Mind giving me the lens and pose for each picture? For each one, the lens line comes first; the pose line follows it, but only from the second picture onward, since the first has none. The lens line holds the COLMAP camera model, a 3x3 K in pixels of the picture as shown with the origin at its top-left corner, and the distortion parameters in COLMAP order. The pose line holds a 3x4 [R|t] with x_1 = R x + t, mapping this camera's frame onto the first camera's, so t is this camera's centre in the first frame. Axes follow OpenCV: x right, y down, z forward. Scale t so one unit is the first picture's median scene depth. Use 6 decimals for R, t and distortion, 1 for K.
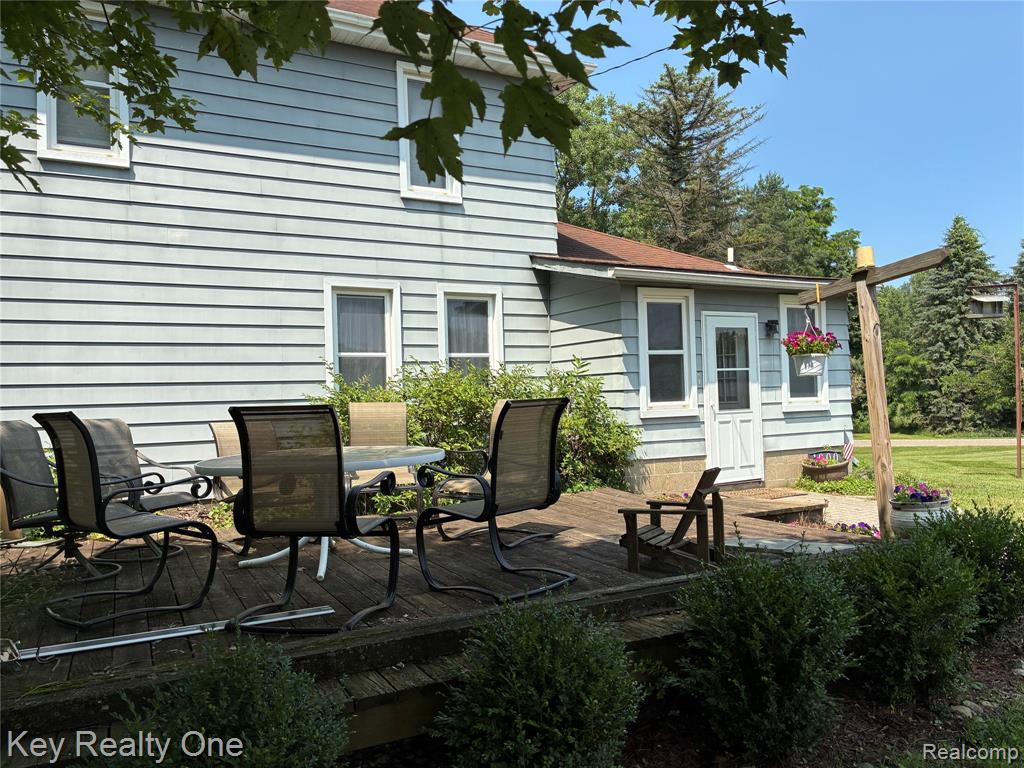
lens RADIAL K [[784.5, 0, 498.9], [0, 784.5, 382.4], [0, 0, 1]] dist [0.055508, -0.063254]
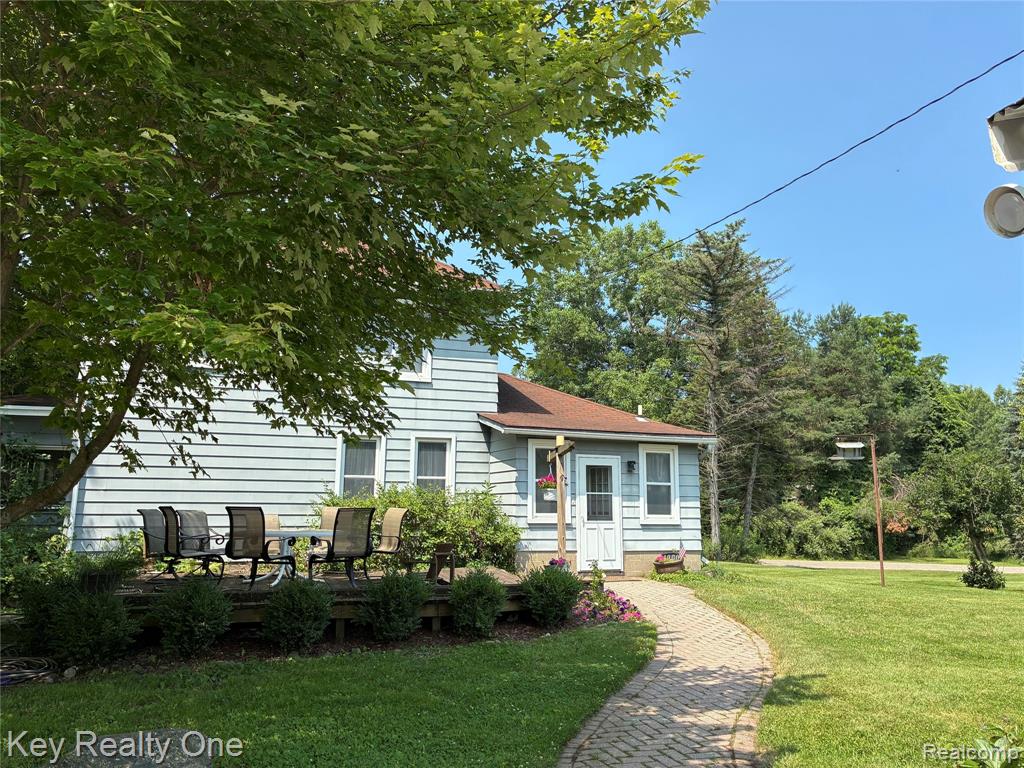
lens RADIAL K [[784.5, 0, 498.9], [0, 784.5, 382.4], [0, 0, 1]] dist [0.055508, -0.063254]
pose [[0.985178, 0.013300, -0.171019, 0.356750], [-0.035867, 0.990923, -0.129554, -0.024917], [0.167744, 0.133768, 0.976713, -0.521682]]
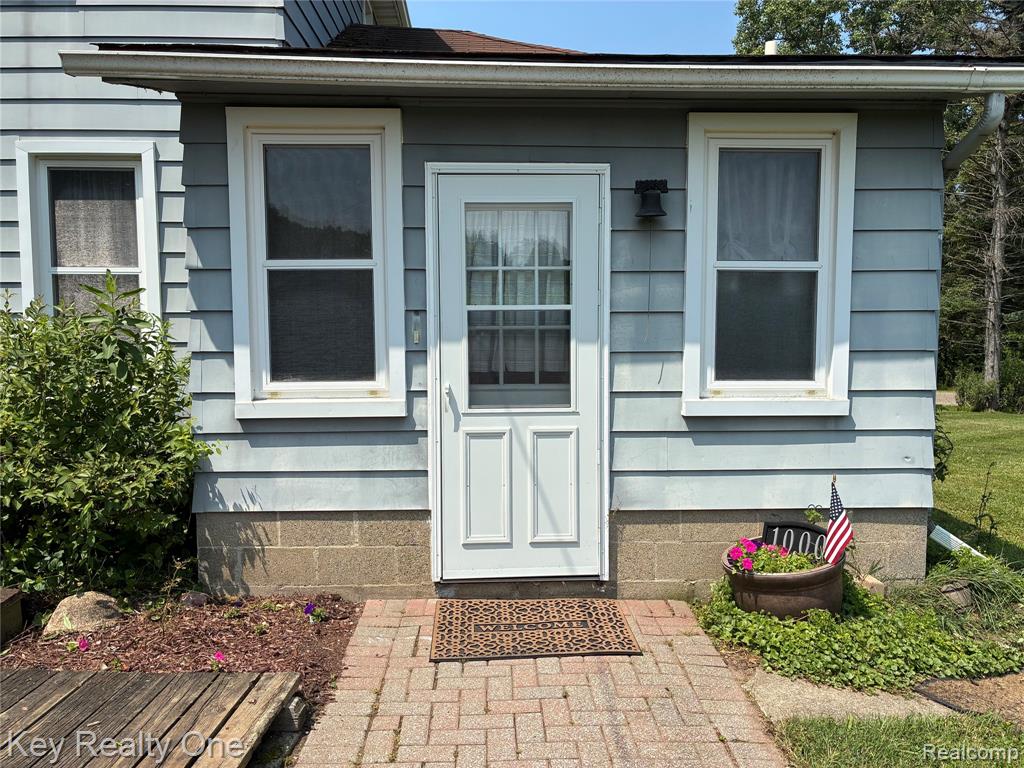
lens RADIAL K [[774.3, 0, 515.6], [0, 774.3, 372.7], [0, 0, 1]] dist [0.052300, -0.067126]
pose [[0.900276, 0.055783, -0.431731, 0.463521], [-0.015143, 0.995169, 0.097005, -0.021519], [0.435057, -0.080793, 0.896771, 0.628743]]
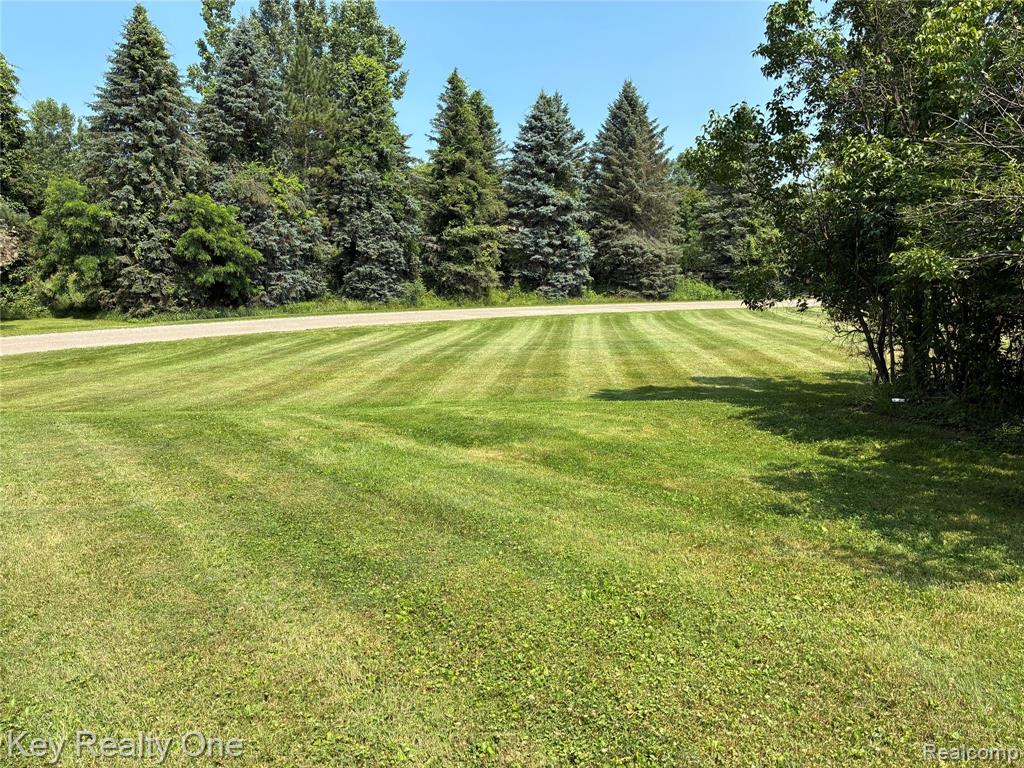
lens RADIAL K [[774.3, 0, 515.6], [0, 774.3, 372.7], [0, 0, 1]] dist [0.052300, -0.067126]
pose [[0.496352, -0.107559, 0.861432, 0.561429], [-0.026109, 0.989996, 0.138656, 0.039329], [-0.867729, -0.091314, 0.488578, 1.705023]]
